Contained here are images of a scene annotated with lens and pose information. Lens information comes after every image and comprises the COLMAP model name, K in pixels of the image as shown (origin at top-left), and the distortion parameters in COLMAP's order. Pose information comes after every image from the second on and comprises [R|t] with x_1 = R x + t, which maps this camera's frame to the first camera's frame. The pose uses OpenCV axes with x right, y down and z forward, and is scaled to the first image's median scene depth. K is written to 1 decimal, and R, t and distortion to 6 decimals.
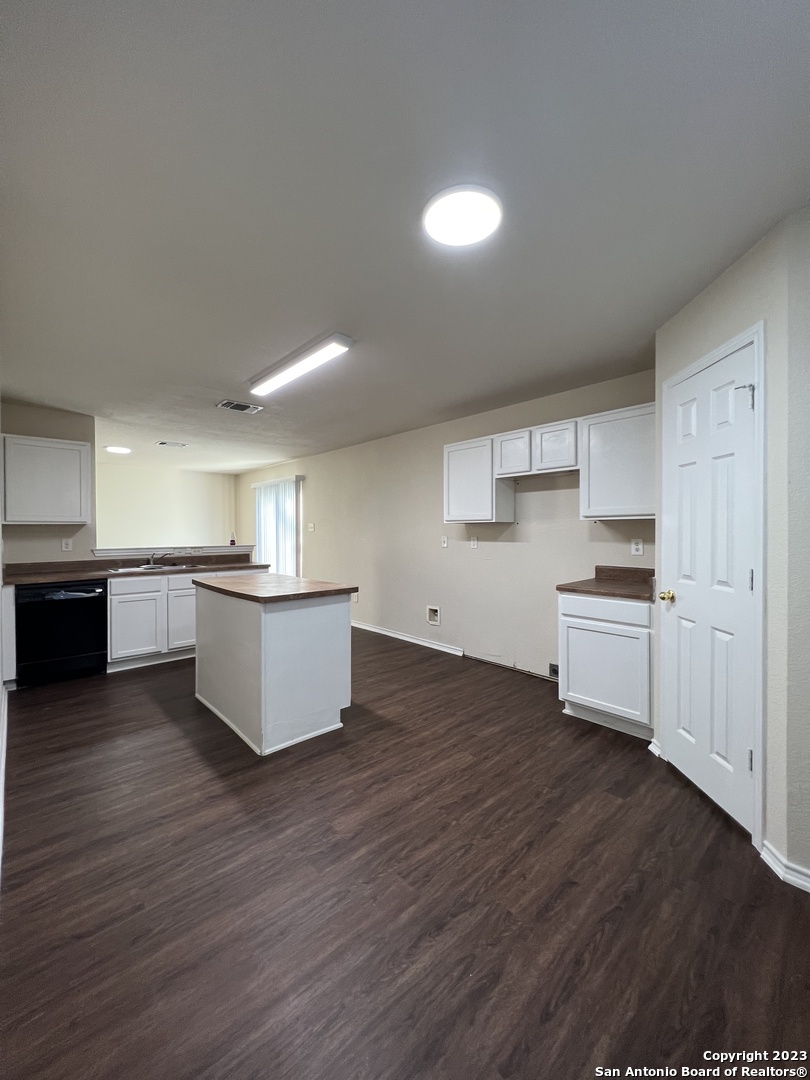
lens RADIAL K [[430.8, 0, 406.2], [0, 430.8, 535.0], [0, 0, 1]] dist [0.000217, 0.000307]
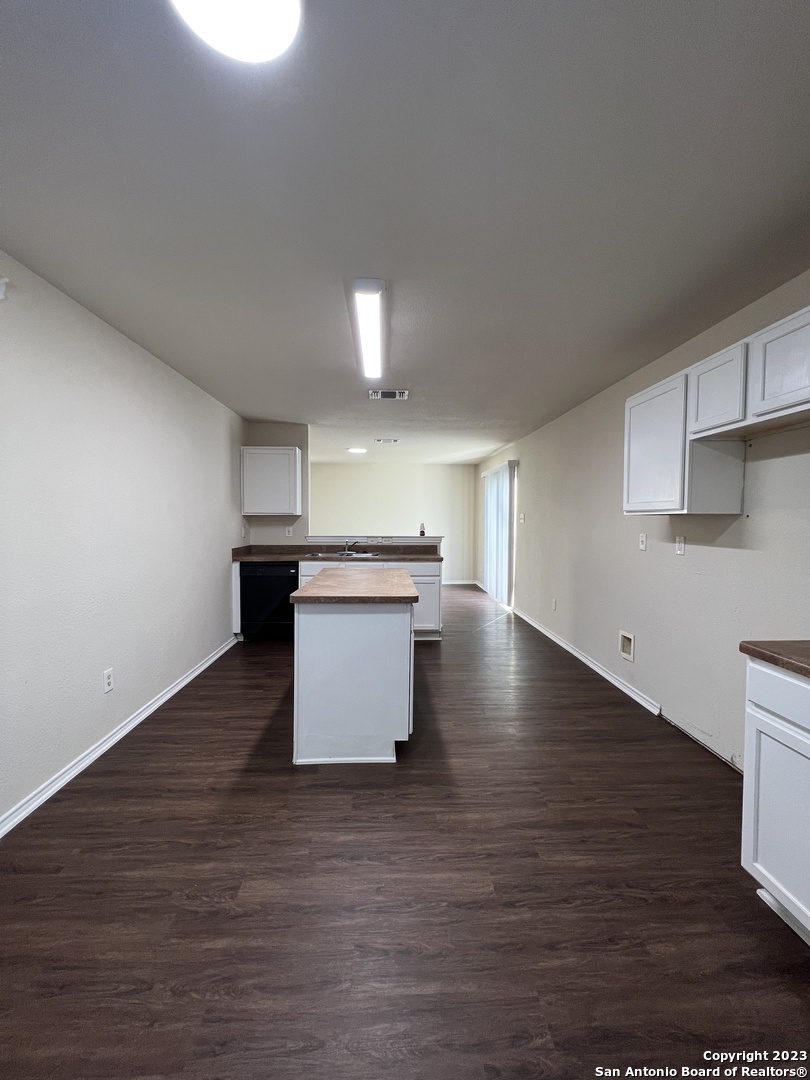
lens RADIAL K [[430.8, 0, 406.2], [0, 430.8, 535.0], [0, 0, 1]] dist [0.000217, 0.000307]
pose [[0.769461, 0.032357, -0.637874, 0.344719], [-0.015639, 0.999371, 0.031829, -0.016349], [0.638502, -0.014516, 0.769483, 0.345406]]
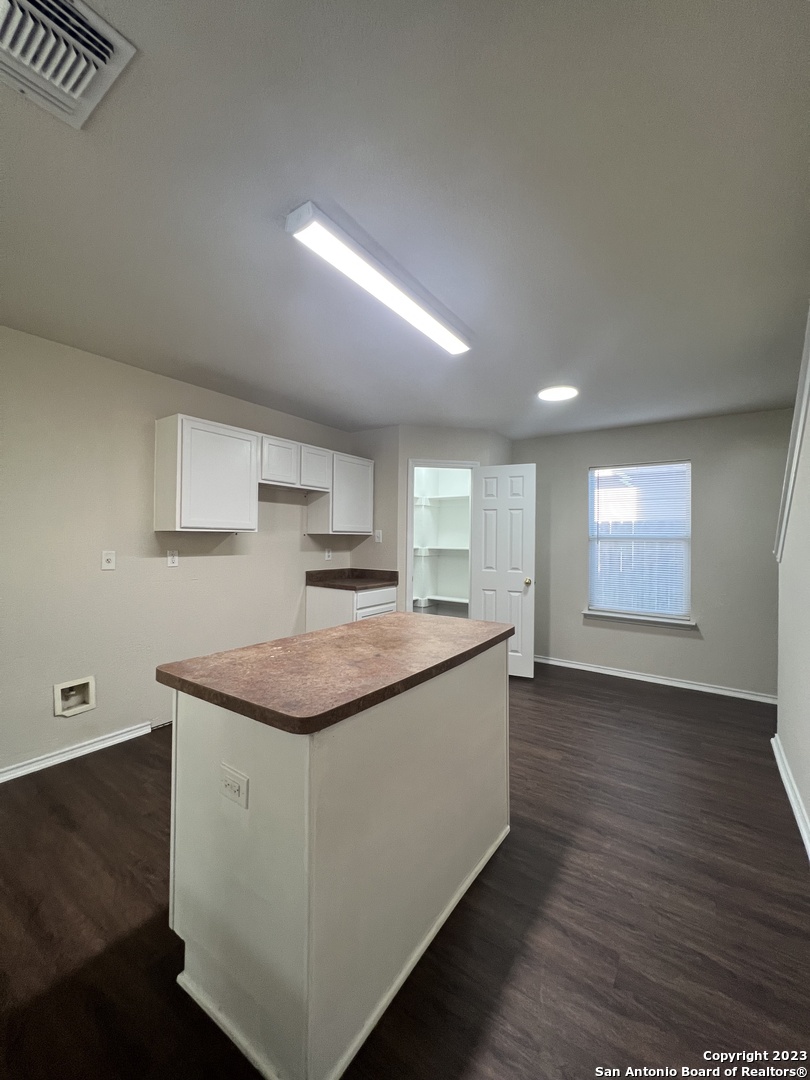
lens RADIAL K [[430.8, 0, 406.2], [0, 430.8, 535.0], [0, 0, 1]] dist [0.000217, 0.000307]
pose [[-0.223376, 0.011158, 0.974669, -0.848209], [0.001173, 0.999937, -0.011179, -0.017329], [-0.974732, -0.001354, -0.223374, 1.074405]]
